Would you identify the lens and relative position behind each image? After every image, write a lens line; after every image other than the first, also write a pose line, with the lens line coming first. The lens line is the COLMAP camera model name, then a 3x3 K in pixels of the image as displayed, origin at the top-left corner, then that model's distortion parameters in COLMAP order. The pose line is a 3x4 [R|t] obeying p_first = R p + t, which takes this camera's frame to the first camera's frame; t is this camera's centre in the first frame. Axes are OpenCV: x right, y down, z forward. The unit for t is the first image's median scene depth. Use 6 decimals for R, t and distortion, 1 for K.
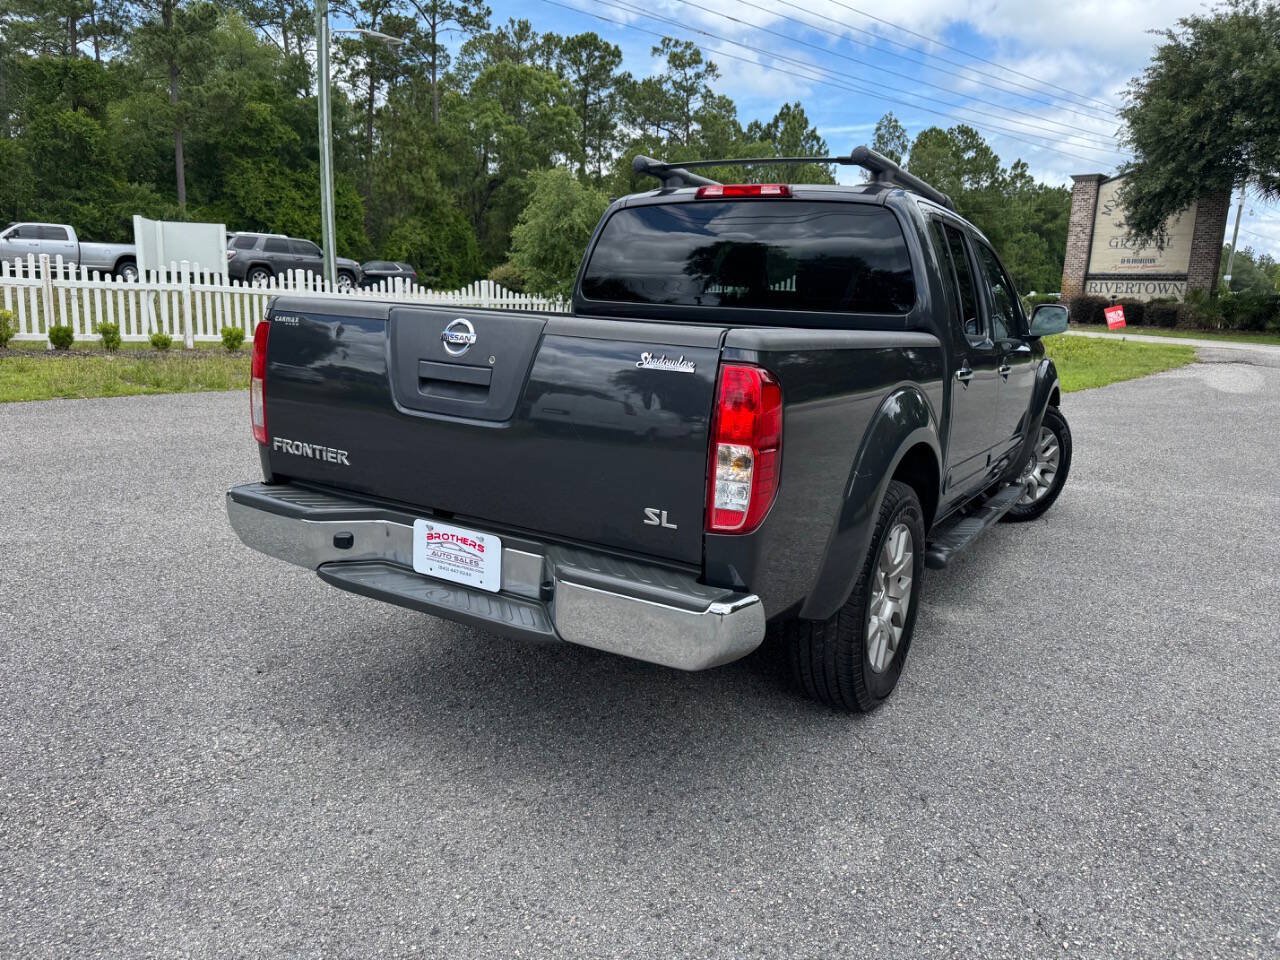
lens RADIAL K [[917.8, 0, 644.5], [0, 917.8, 475.7], [0, 0, 1]] dist [-0.002719, -0.004194]
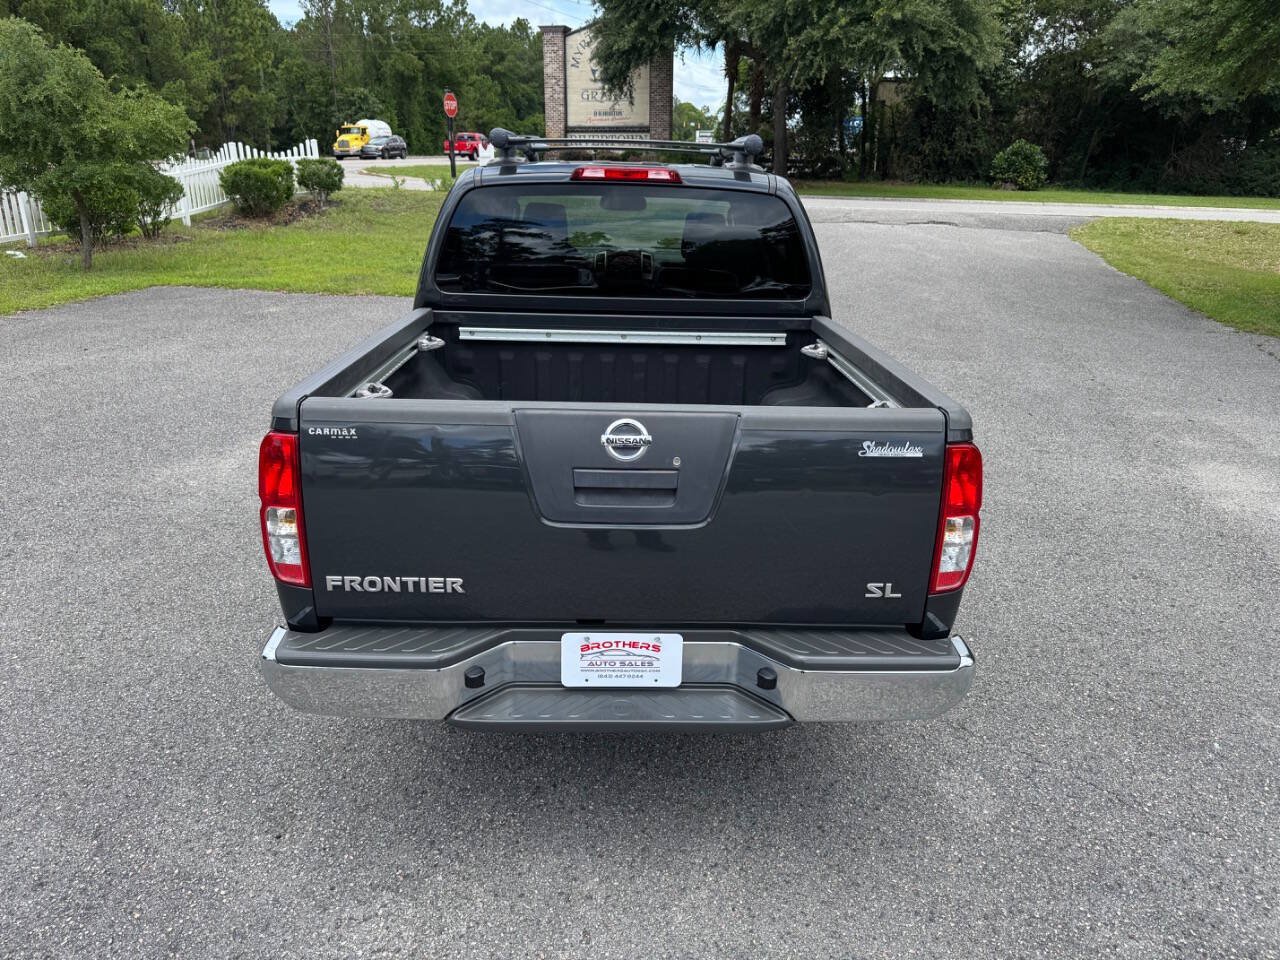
lens RADIAL K [[904.0, 0, 643.5], [0, 904.0, 488.0], [0, 0, 1]] dist [0.025814, -0.035284]
pose [[0.848821, -0.209182, 0.485536, -0.056834], [0.122544, 0.971229, 0.204199, -0.025632], [-0.514281, -0.113829, 0.850034, 0.021469]]
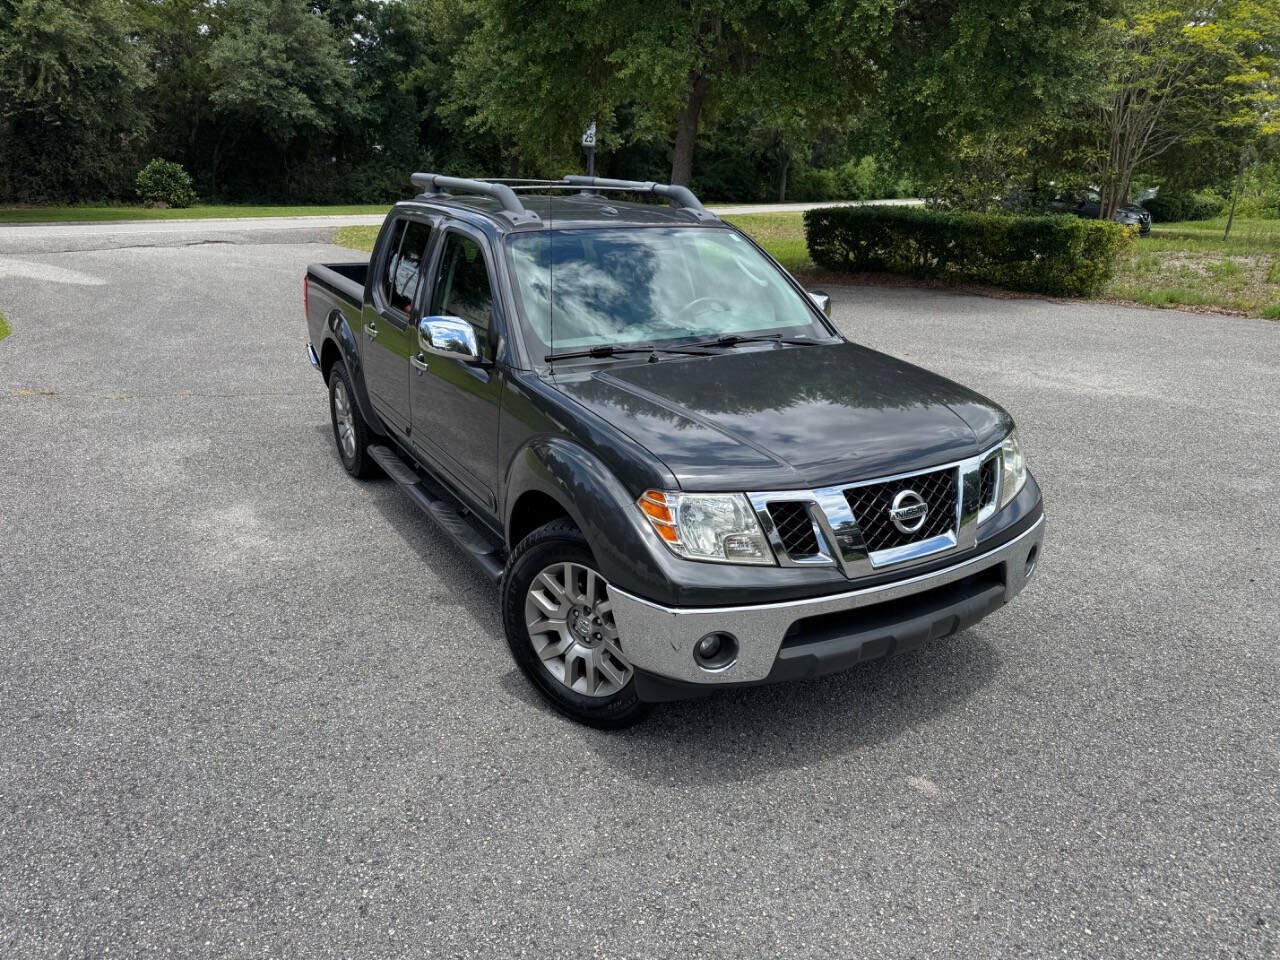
lens RADIAL K [[904.4, 0, 644.8], [0, 904.4, 481.1], [0, 0, 1]] dist [0.020546, -0.025693]
pose [[0.073573, -0.356591, 0.931359, -0.199505], [0.199635, 0.920254, 0.336569, -0.055232], [-0.977104, 0.161170, 0.138894, 0.135310]]
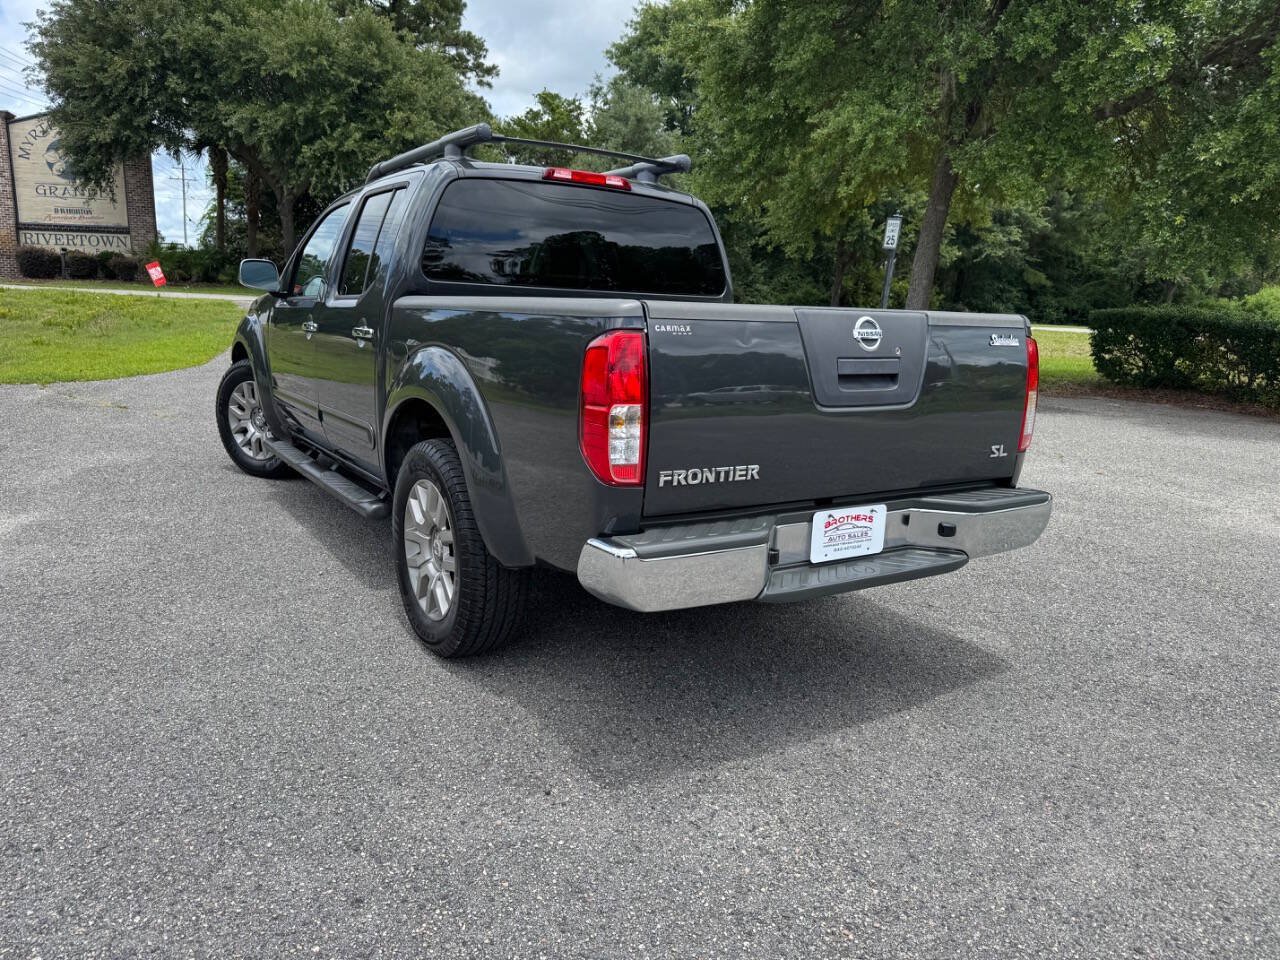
lens RADIAL K [[909.6, 0, 644.6], [0, 909.6, 480.9], [0, 0, 1]] dist [0.006385, -0.009180]
pose [[0.445994, -0.208806, 0.870339, -0.118292], [0.156888, 0.975589, 0.153662, -0.017037], [-0.881178, 0.068014, 0.467866, 0.066969]]
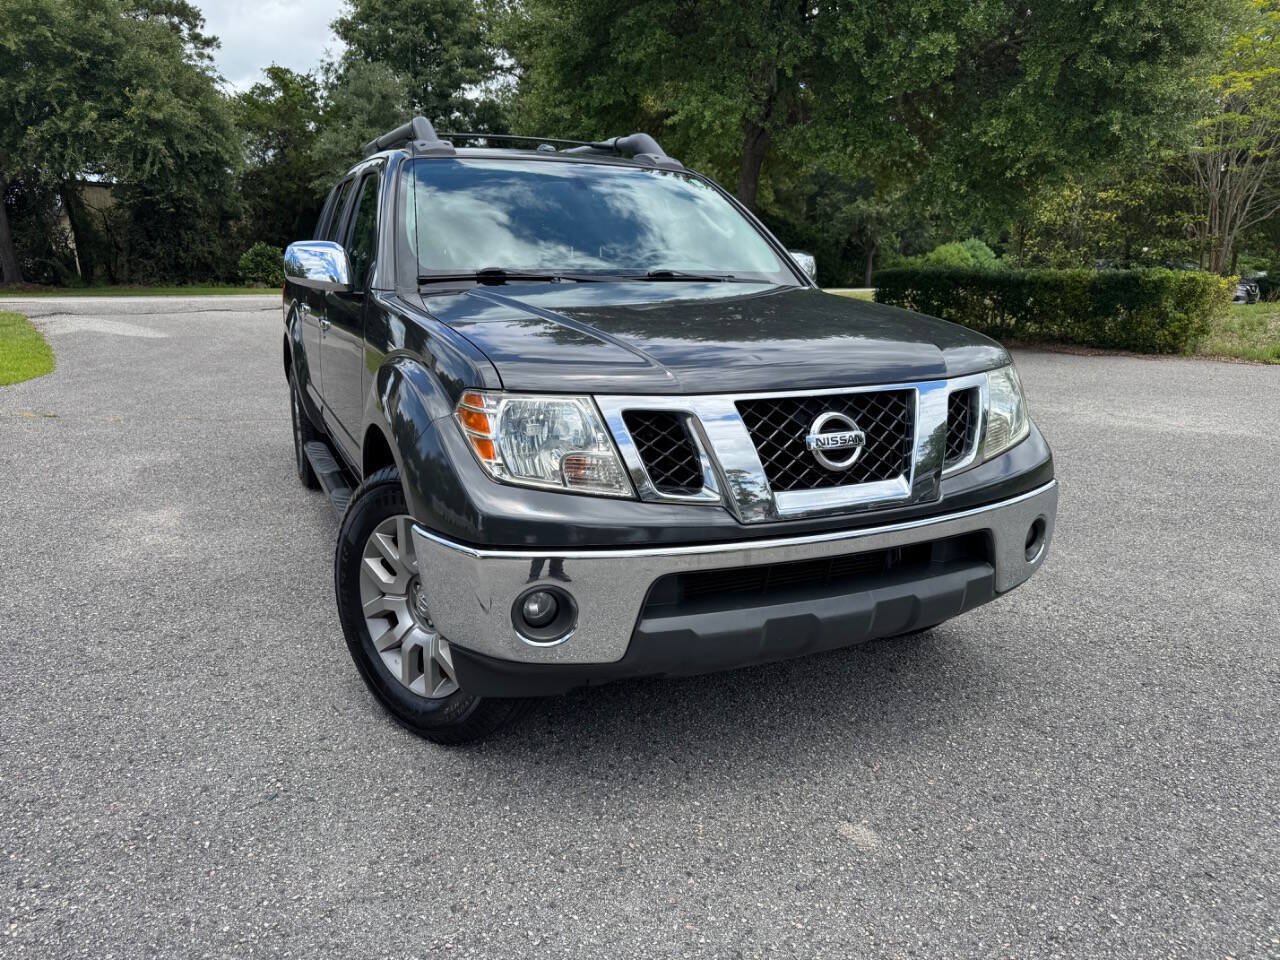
lens RADIAL K [[912.0, 0, 640.0], [0, 912.0, 480.0], [0, 0, 1]] dist [0.003608, -0.007237]
pose [[0.174008, -0.261864, 0.949289, -0.177210], [0.206206, 0.952313, 0.224900, -0.028439], [-0.962913, 0.156615, 0.219708, 0.120502]]
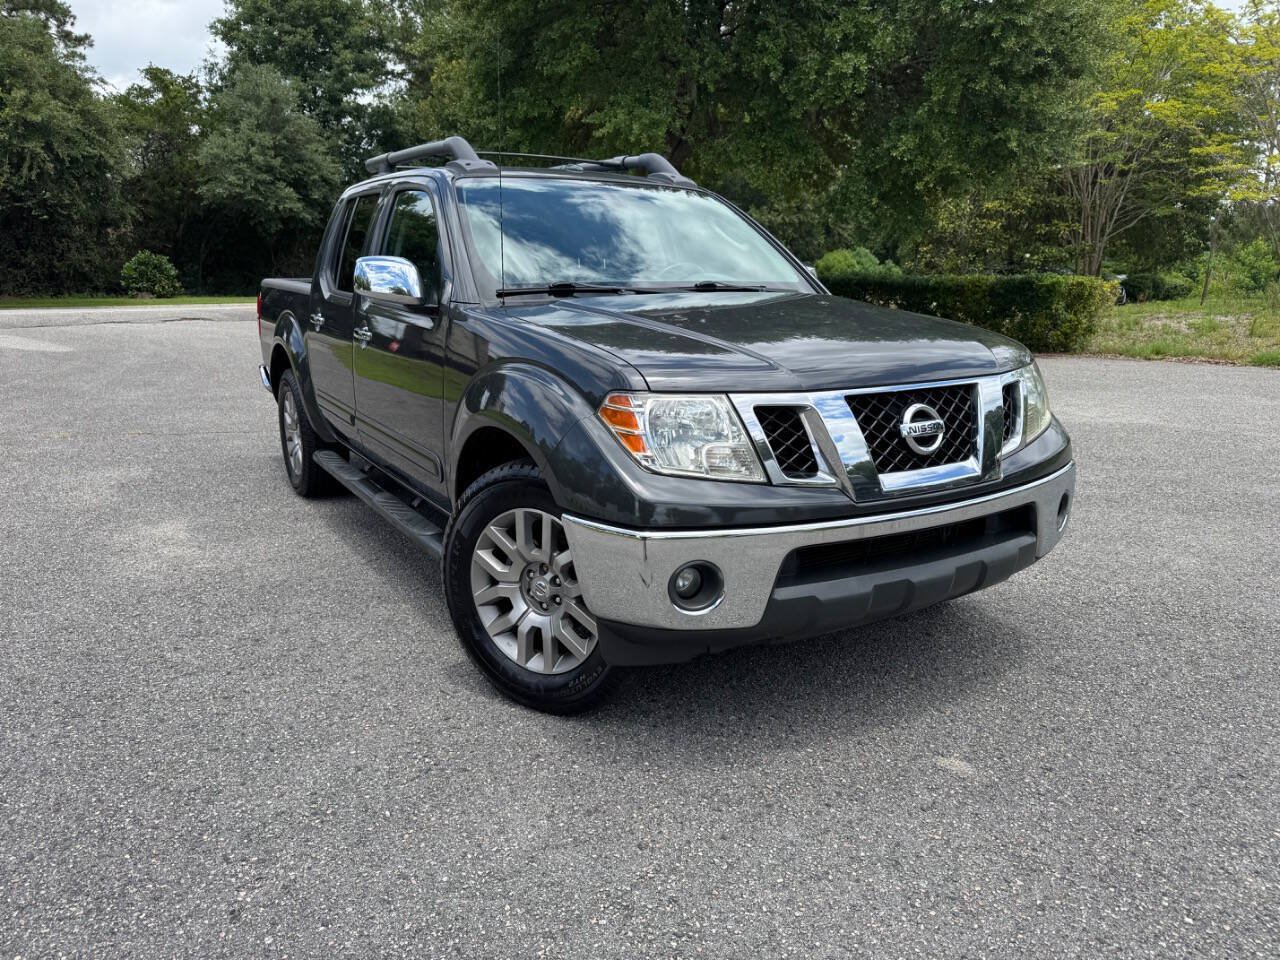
lens RADIAL K [[909.6, 0, 644.6], [0, 909.6, 480.9], [0, 0, 1]] dist [0.006385, -0.009180]
pose [[0.055398, -0.260262, 0.963948, -0.188990], [0.209493, 0.946970, 0.243639, -0.033356], [-0.976240, 0.188443, 0.106983, 0.138401]]
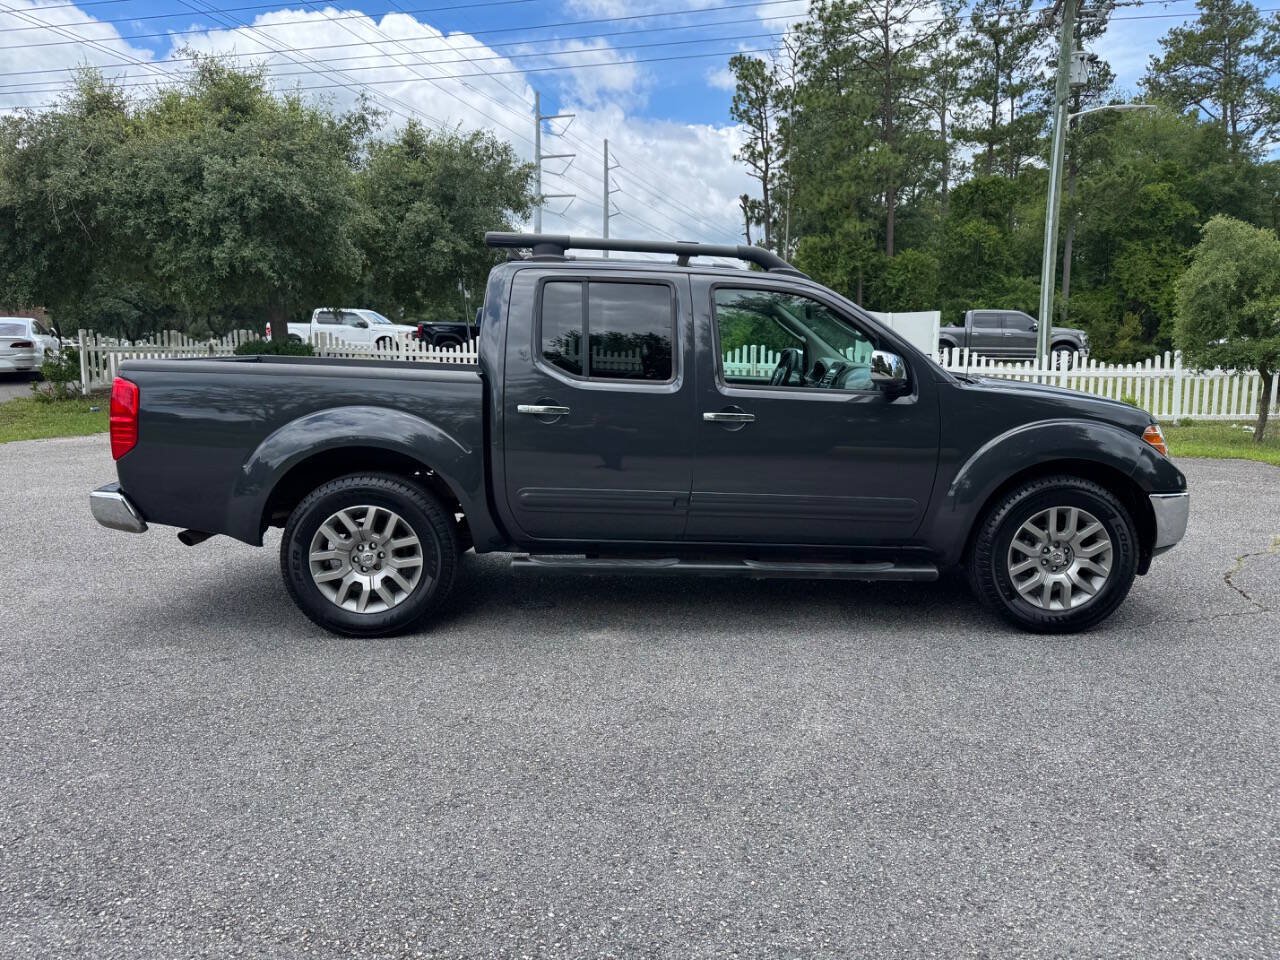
lens RADIAL K [[904.4, 0, 644.8], [0, 904.4, 481.1], [0, 0, 1]] dist [0.020546, -0.025693]
pose [[0.557122, 0.080683, -0.826502, 0.198188], [-0.150266, 0.988634, -0.004780, -0.003808], [0.816722, 0.126858, 0.562914, 0.071157]]
